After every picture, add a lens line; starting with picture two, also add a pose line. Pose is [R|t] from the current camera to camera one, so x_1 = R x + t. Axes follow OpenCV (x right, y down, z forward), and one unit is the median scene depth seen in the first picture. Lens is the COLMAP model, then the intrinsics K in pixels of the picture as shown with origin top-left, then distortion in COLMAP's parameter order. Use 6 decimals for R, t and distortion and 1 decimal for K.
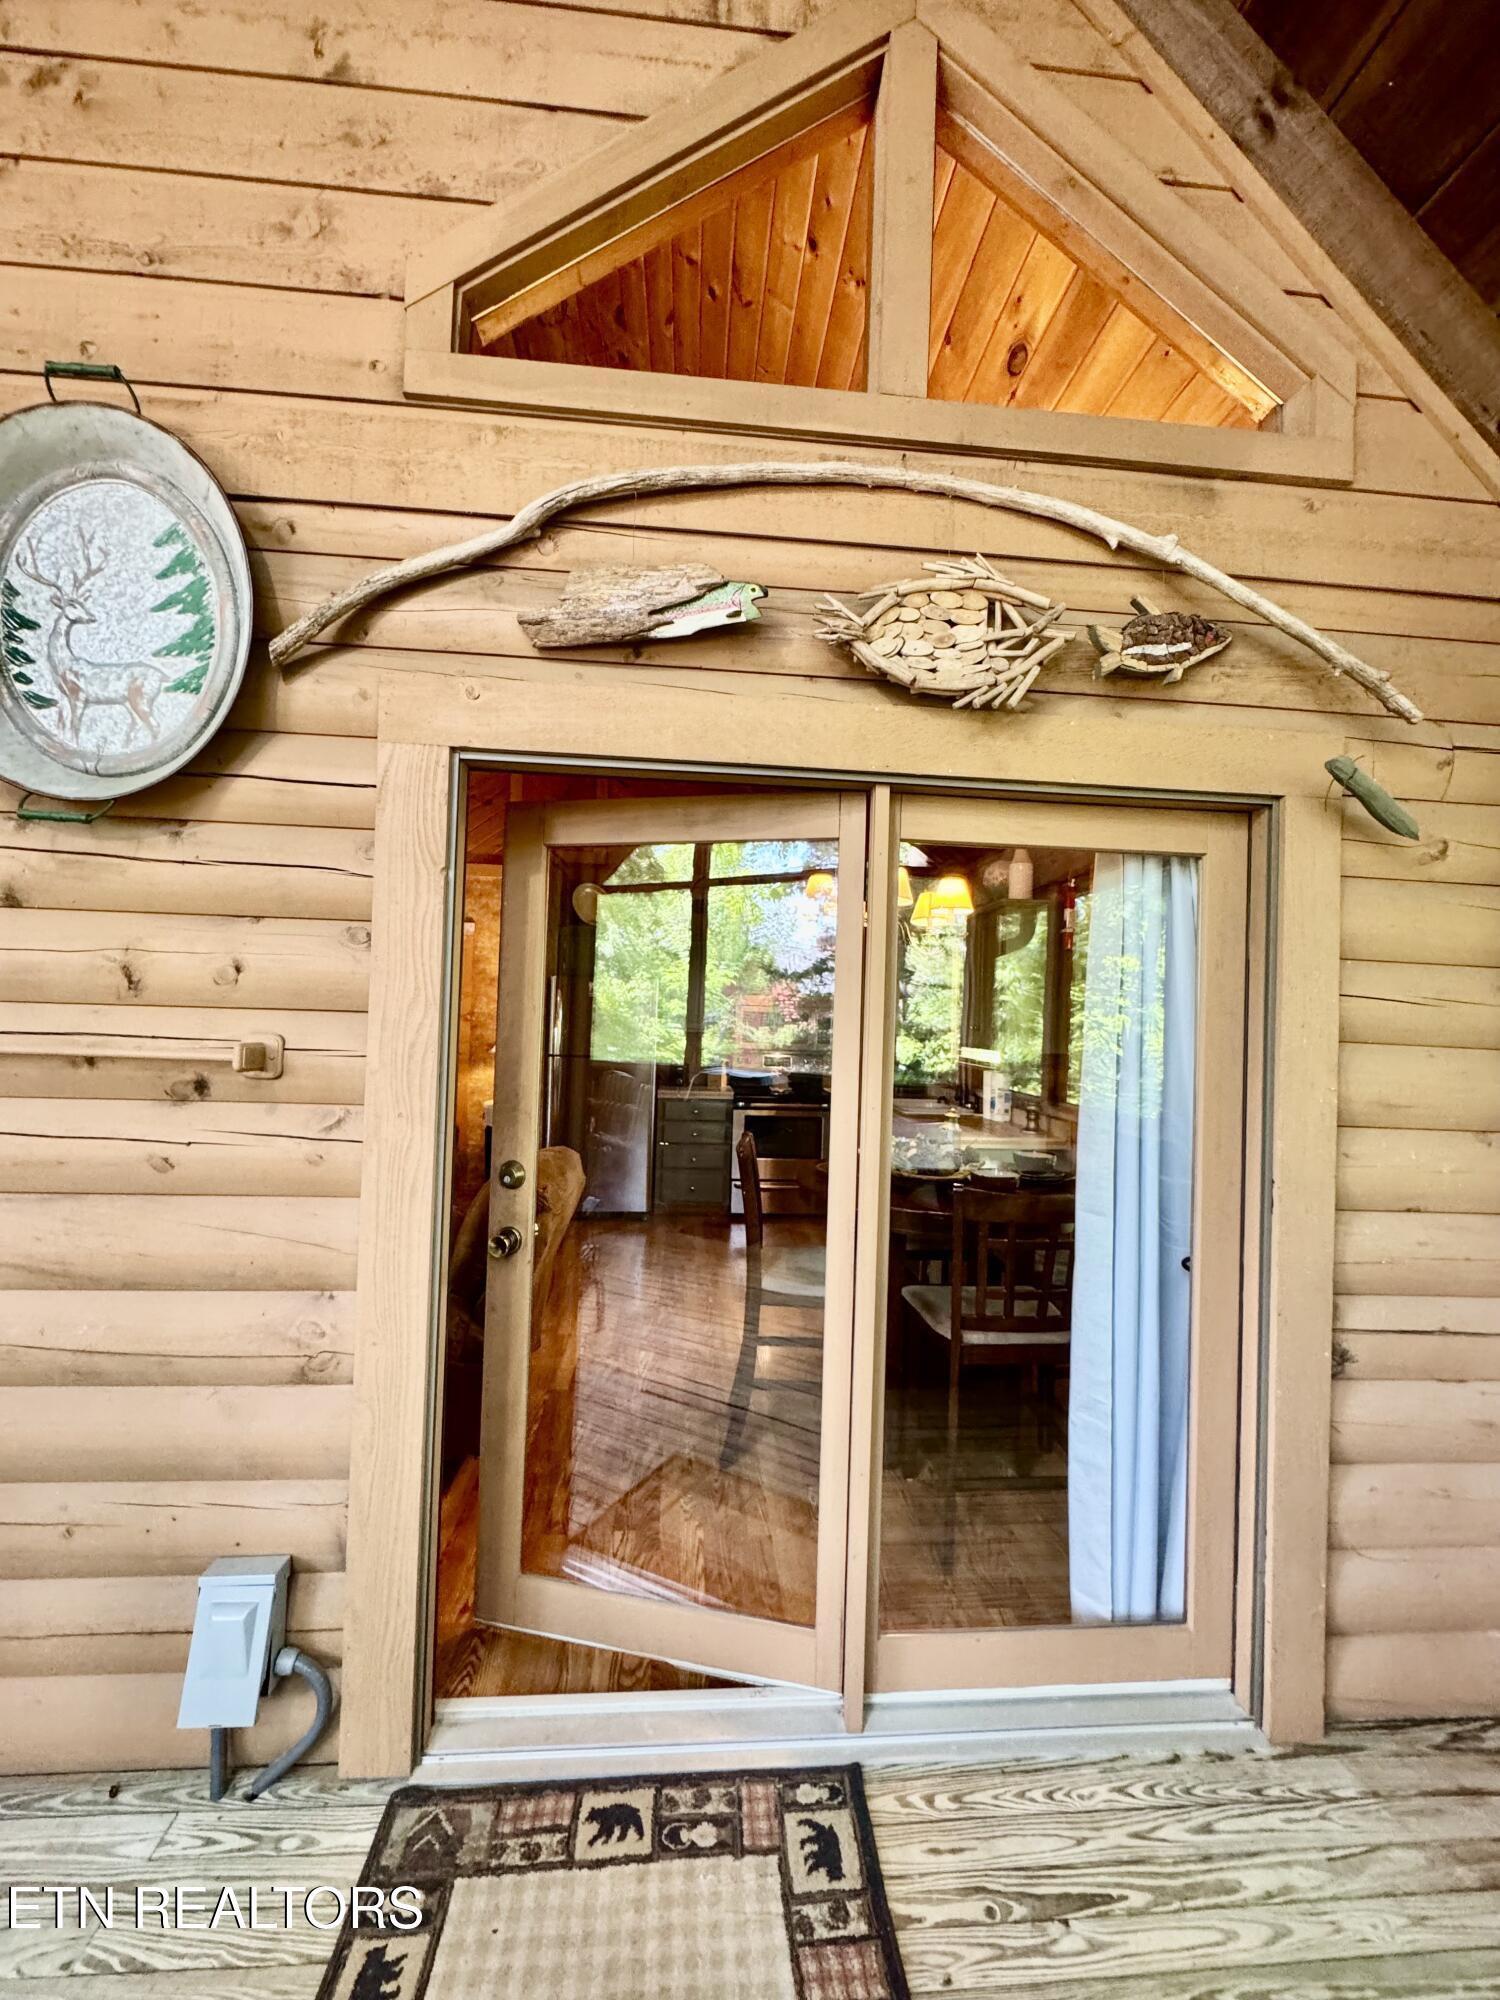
lens RADIAL K [[802.6, 0, 744.5], [0, 802.6, 1001.1], [0, 0, 1]] dist [-0.004152, 0.000568]
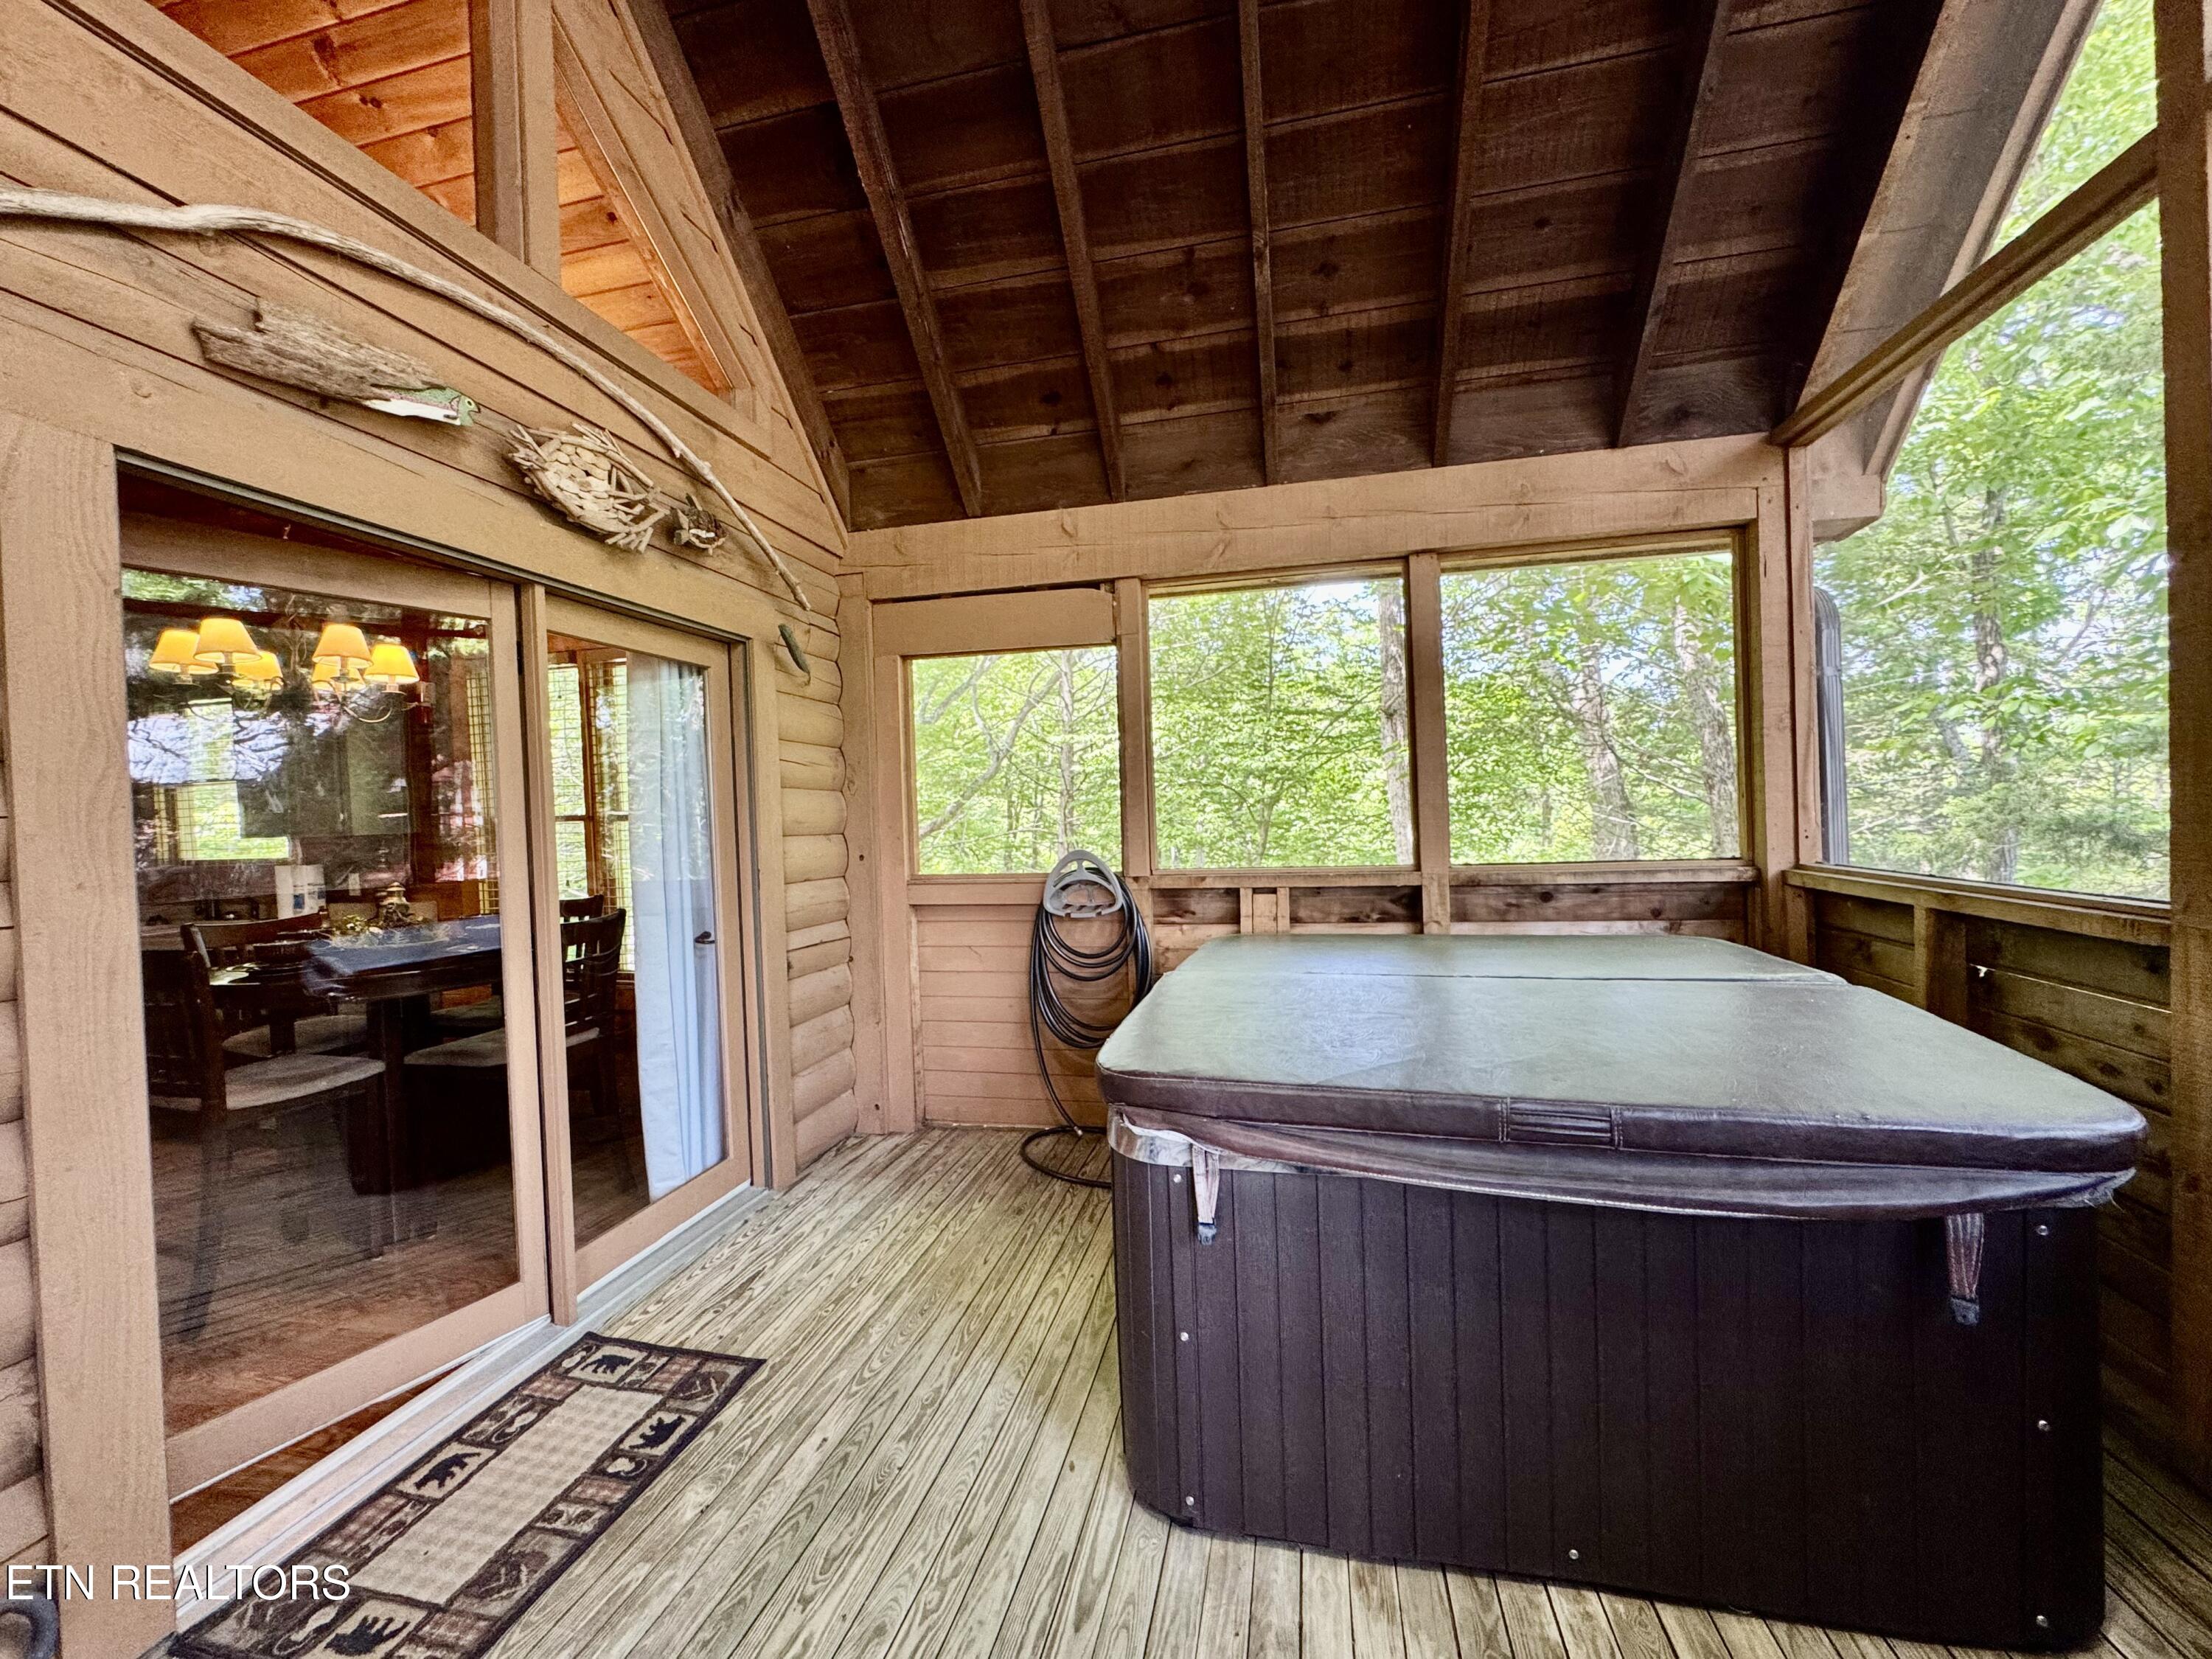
lens RADIAL K [[887.7, 0, 1094.7], [0, 887.7, 827.2], [0, 0, 1]] dist [-0.004152, 0.000568]
pose [[0.308976, -0.058086, 0.949294, -0.919564], [0.024108, 0.998291, 0.053237, 0.056439], [-0.950764, 0.006437, 0.309849, -0.253434]]
